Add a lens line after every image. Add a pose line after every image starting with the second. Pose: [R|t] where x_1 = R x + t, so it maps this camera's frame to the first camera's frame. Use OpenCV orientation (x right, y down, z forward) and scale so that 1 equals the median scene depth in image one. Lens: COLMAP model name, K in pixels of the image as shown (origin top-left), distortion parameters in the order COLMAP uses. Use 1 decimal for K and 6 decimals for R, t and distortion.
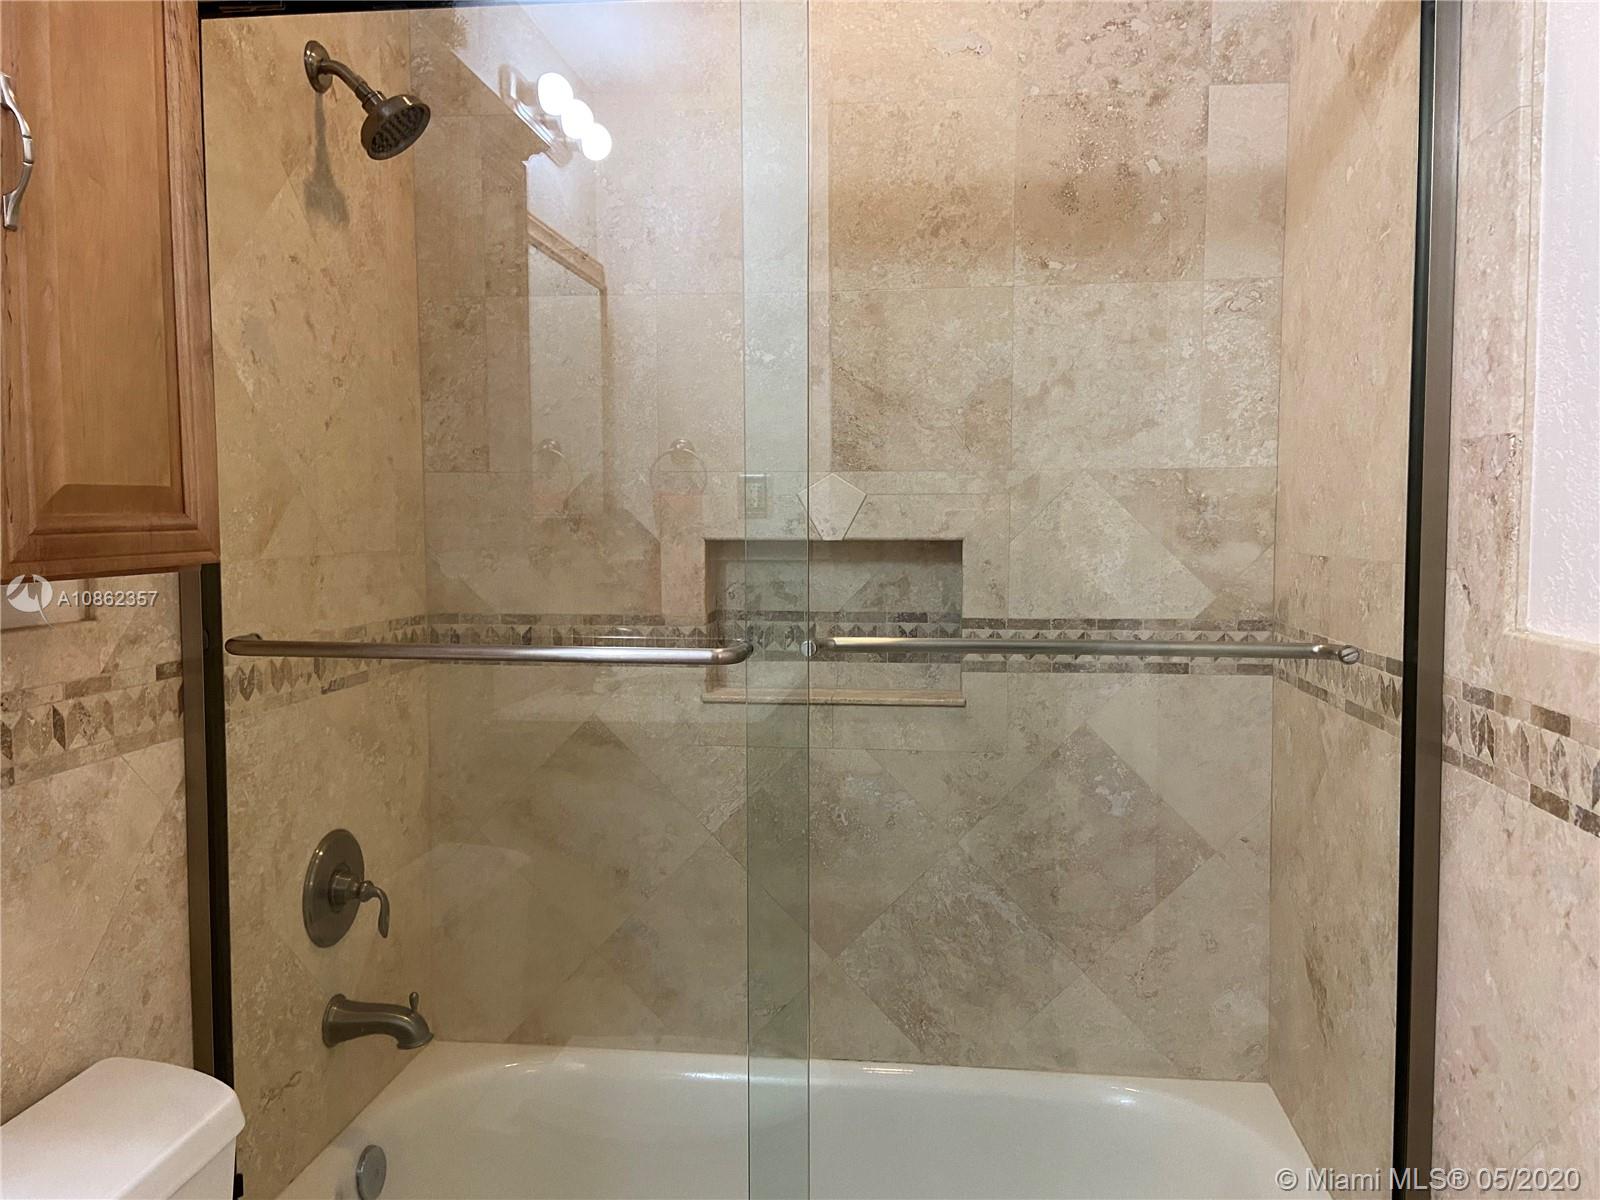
lens RADIAL K [[1200.3, 0, 808.4], [0, 1200.3, 590.1], [0, 0, 1]] dist [0.109568, -0.132367]
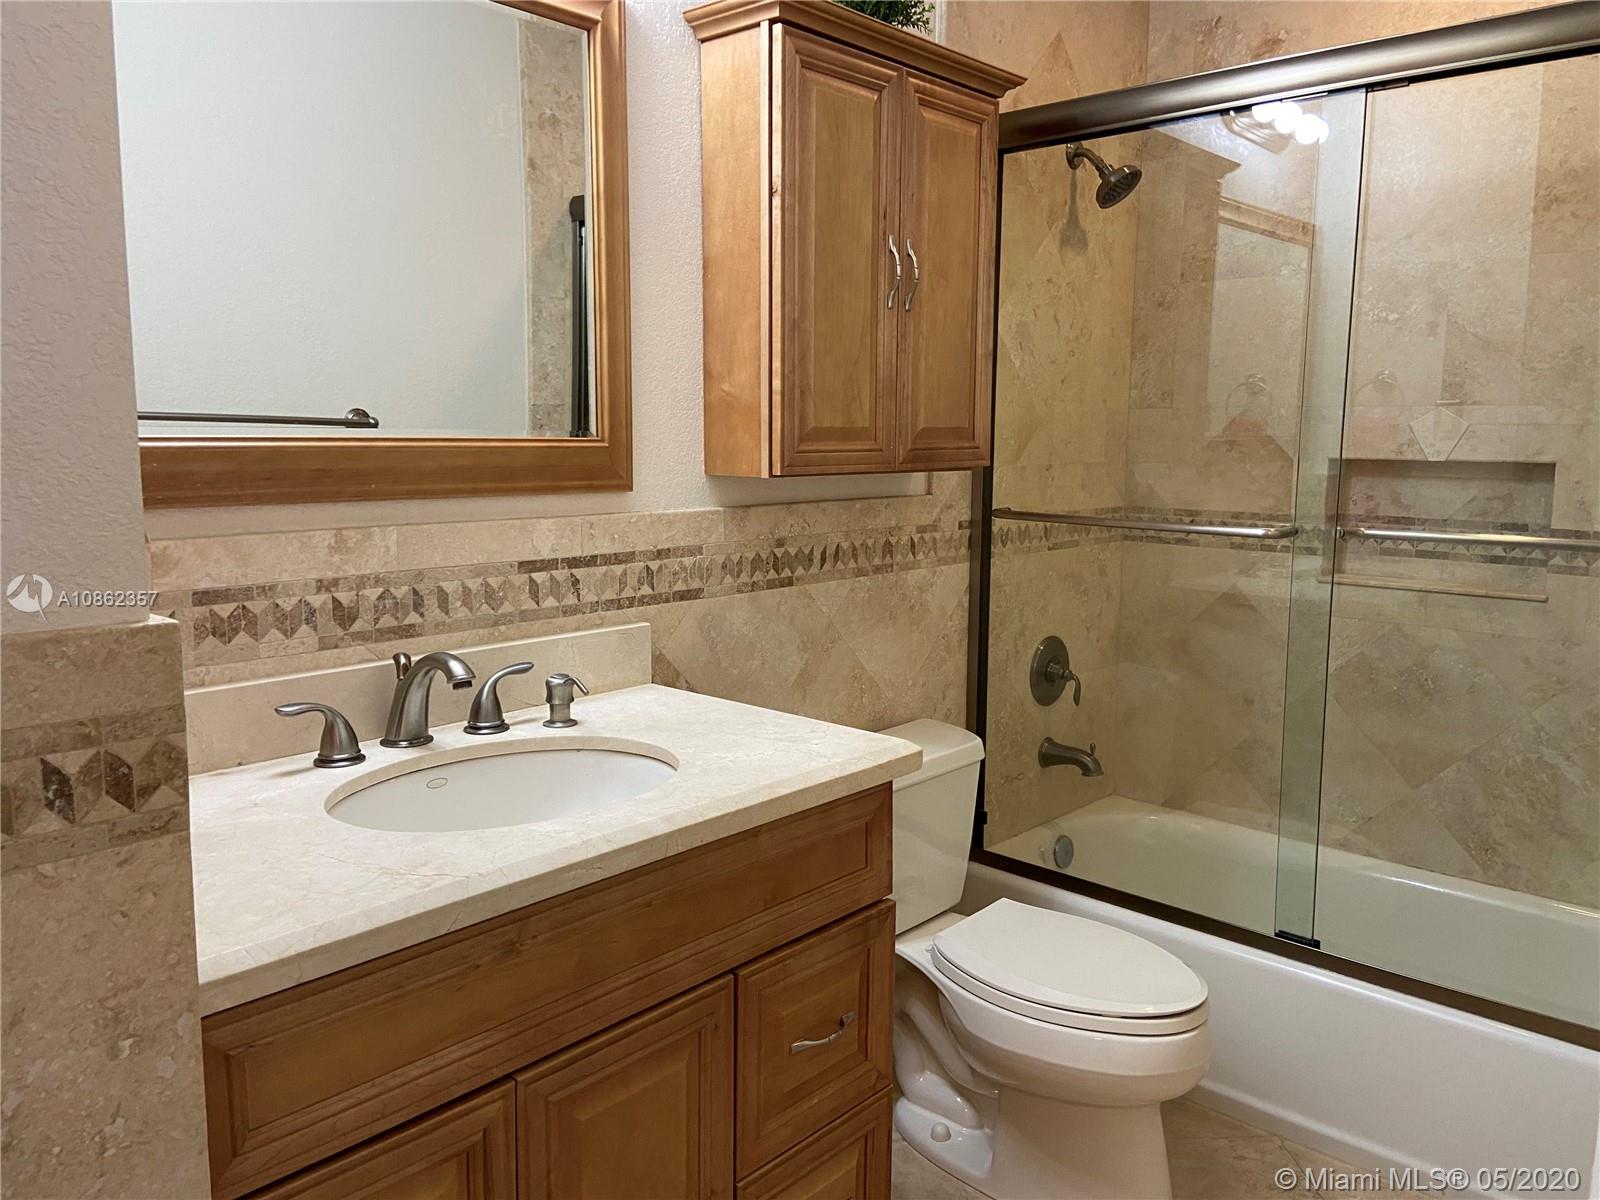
lens RADIAL K [[1200.3, 0, 806.9], [0, 1200.3, 585.8], [0, 0, 1]] dist [0.109568, -0.132367]
pose [[0.805729, 0.085240, -0.586118, 0.258893], [-0.045792, 0.995593, 0.081840, 0.014282], [0.590511, -0.039101, 0.806082, -0.439012]]
